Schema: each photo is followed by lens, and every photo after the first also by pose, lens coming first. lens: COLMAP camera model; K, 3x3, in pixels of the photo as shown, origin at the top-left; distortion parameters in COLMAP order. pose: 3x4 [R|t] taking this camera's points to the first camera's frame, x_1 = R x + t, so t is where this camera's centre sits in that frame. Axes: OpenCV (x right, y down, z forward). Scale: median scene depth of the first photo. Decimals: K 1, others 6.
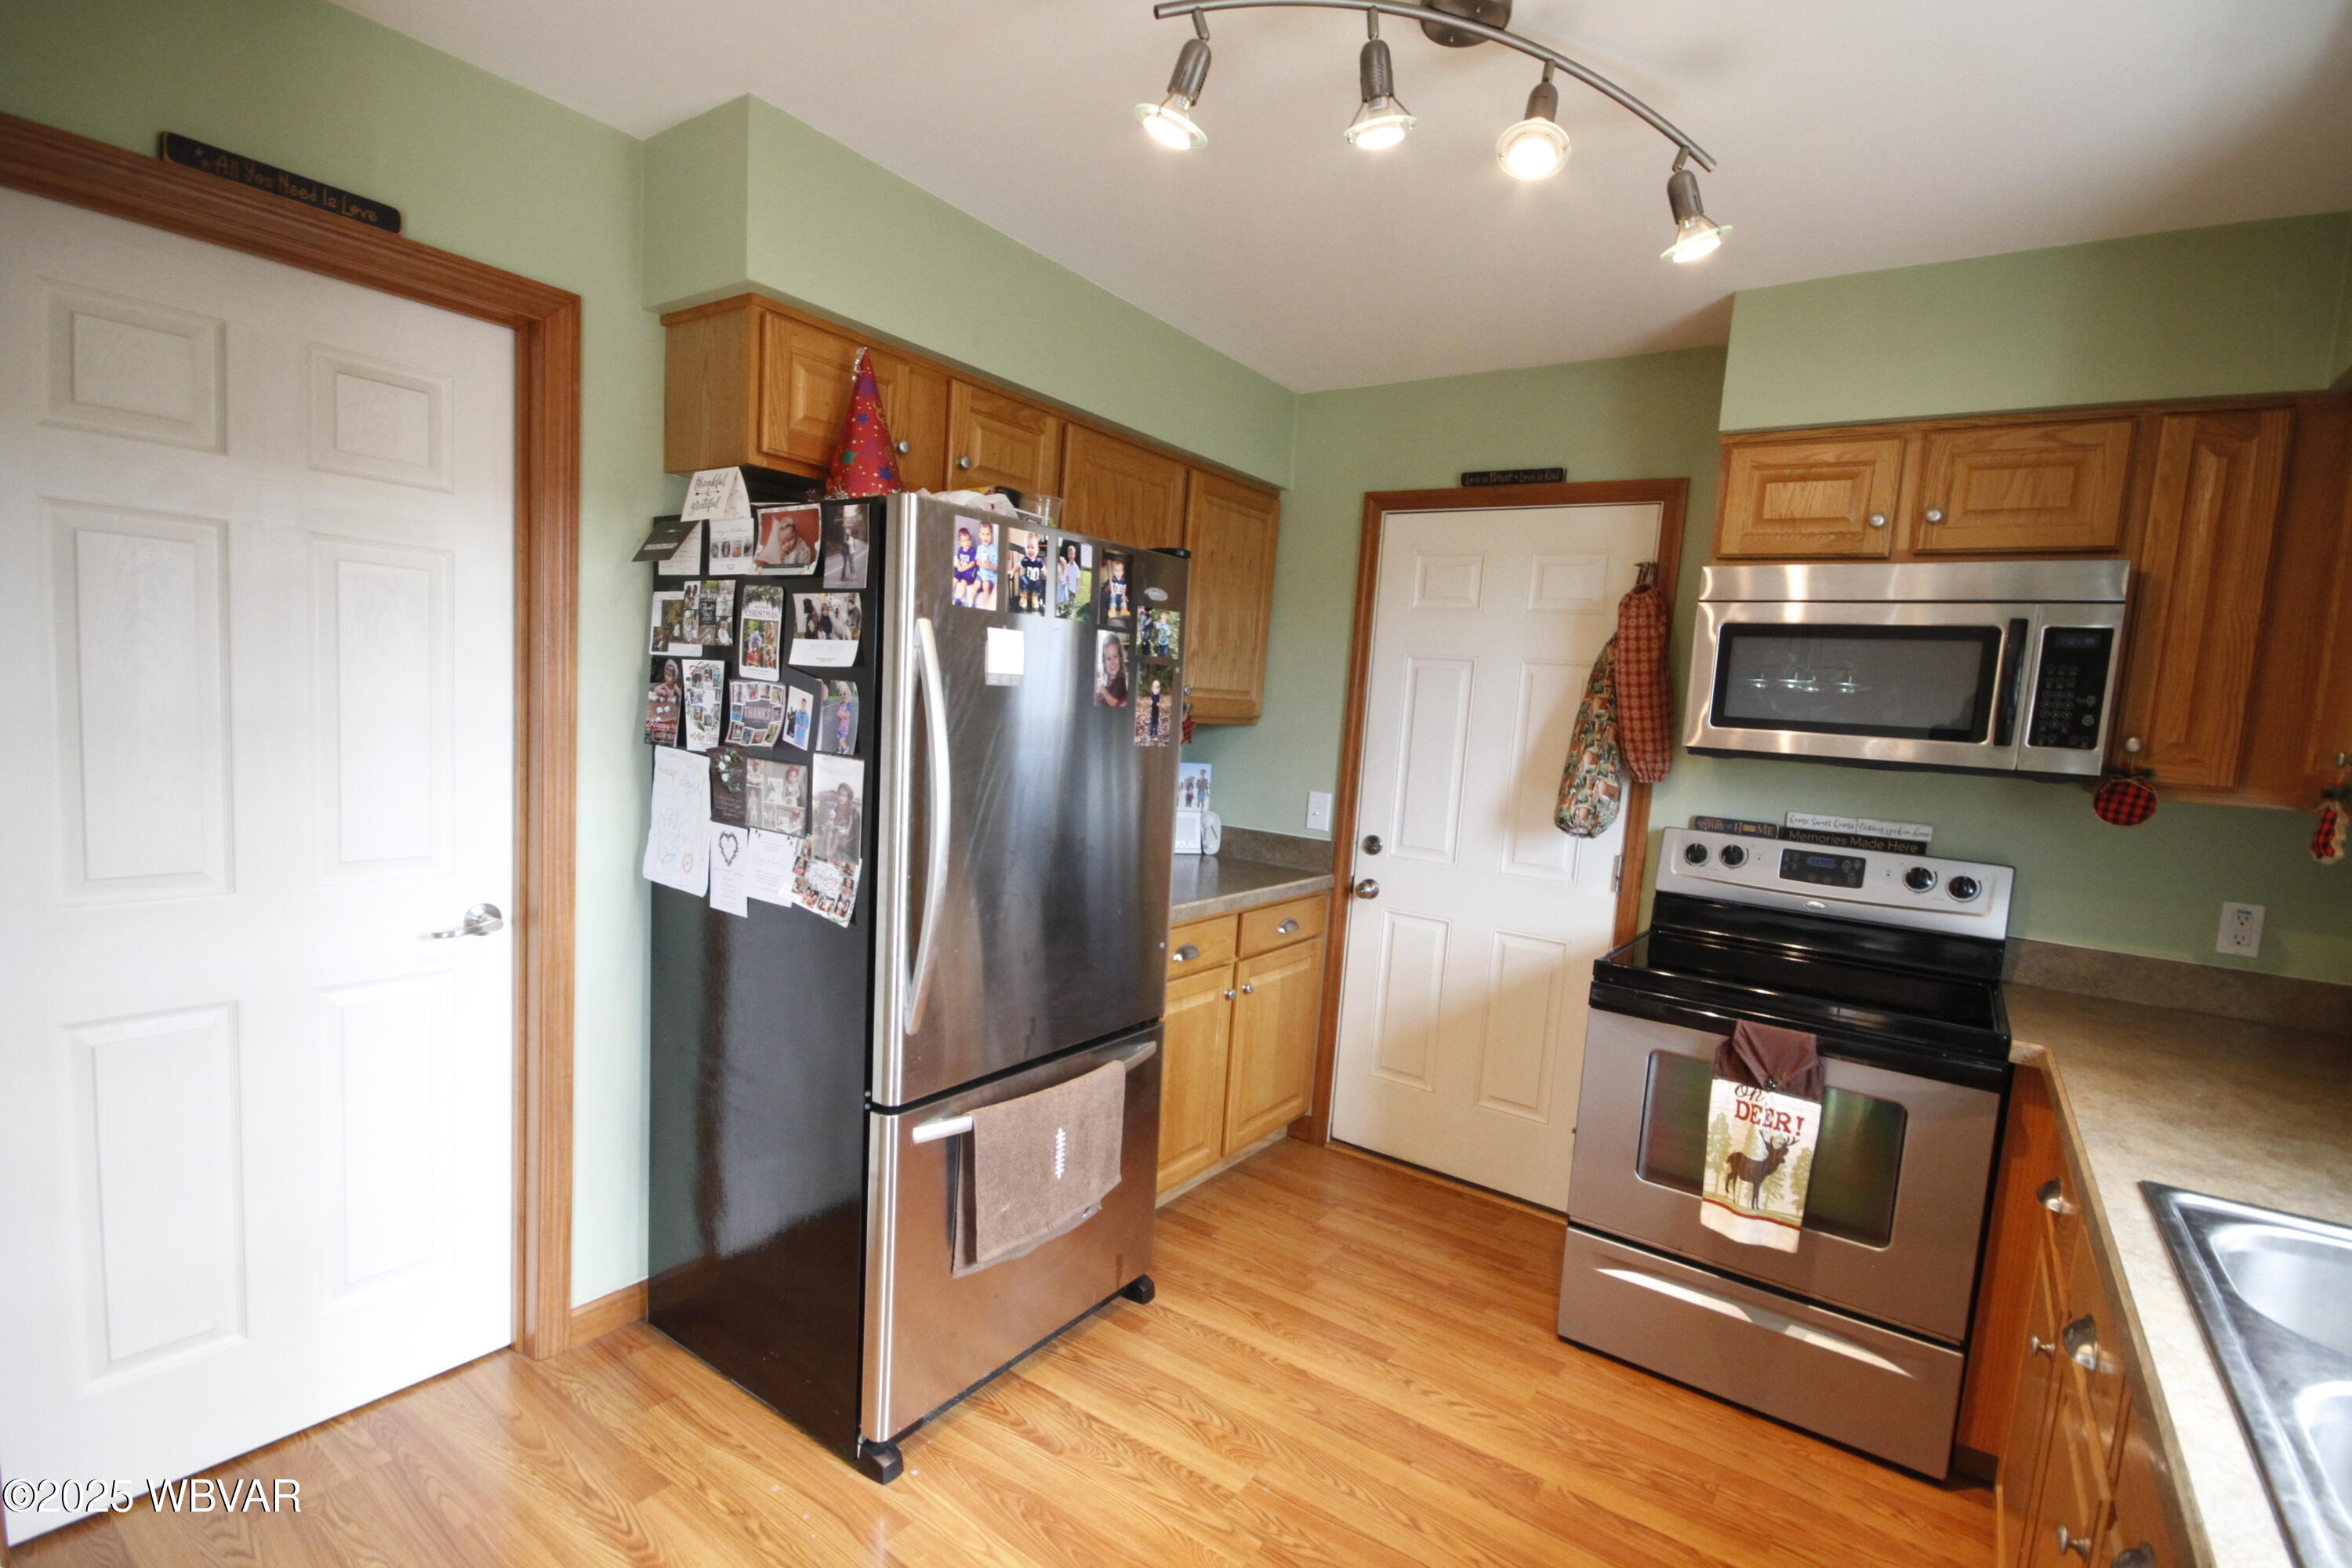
lens RADIAL K [[1079.7, 0, 1193.5], [0, 1079.7, 817.7], [0, 0, 1]] dist [0.015918, -0.013092]
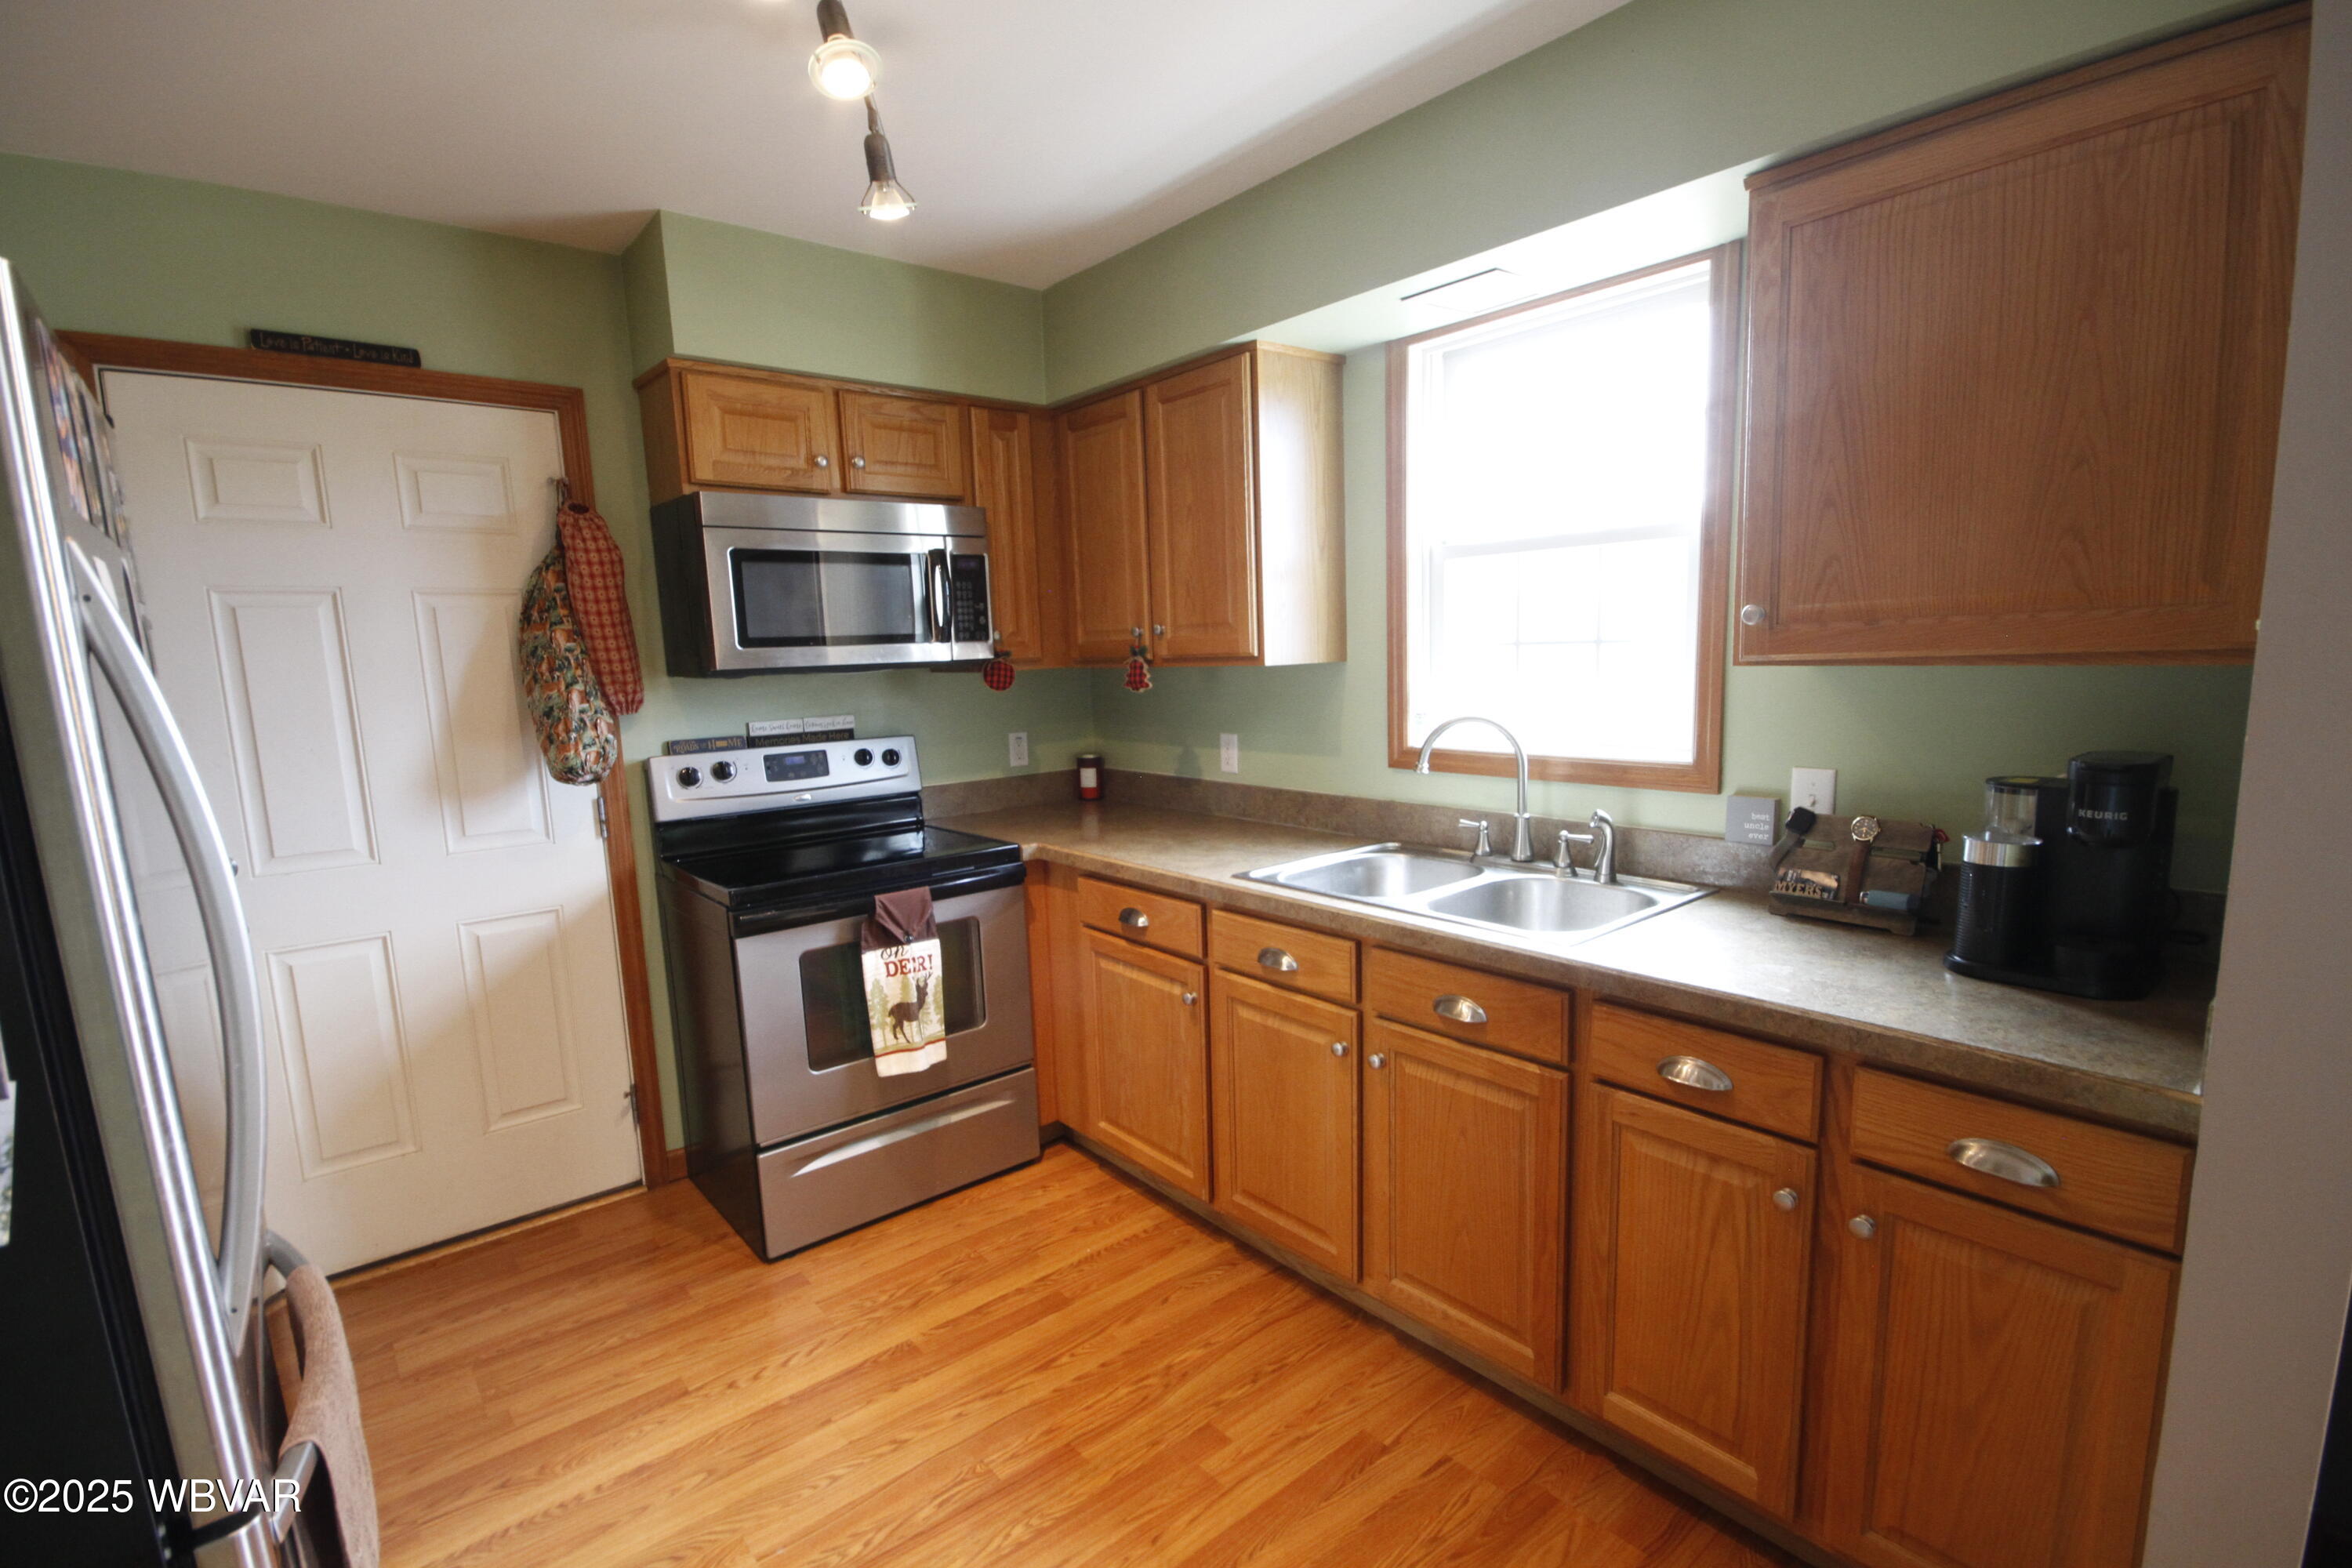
lens RADIAL K [[1079.7, 0, 1193.5], [0, 1079.7, 817.7], [0, 0, 1]] dist [0.015918, -0.013092]
pose [[0.260069, -0.229631, 0.937888, -0.455610], [0.155628, 0.968580, 0.193991, -0.064738], [-0.952966, 0.095510, 0.287635, 0.315267]]
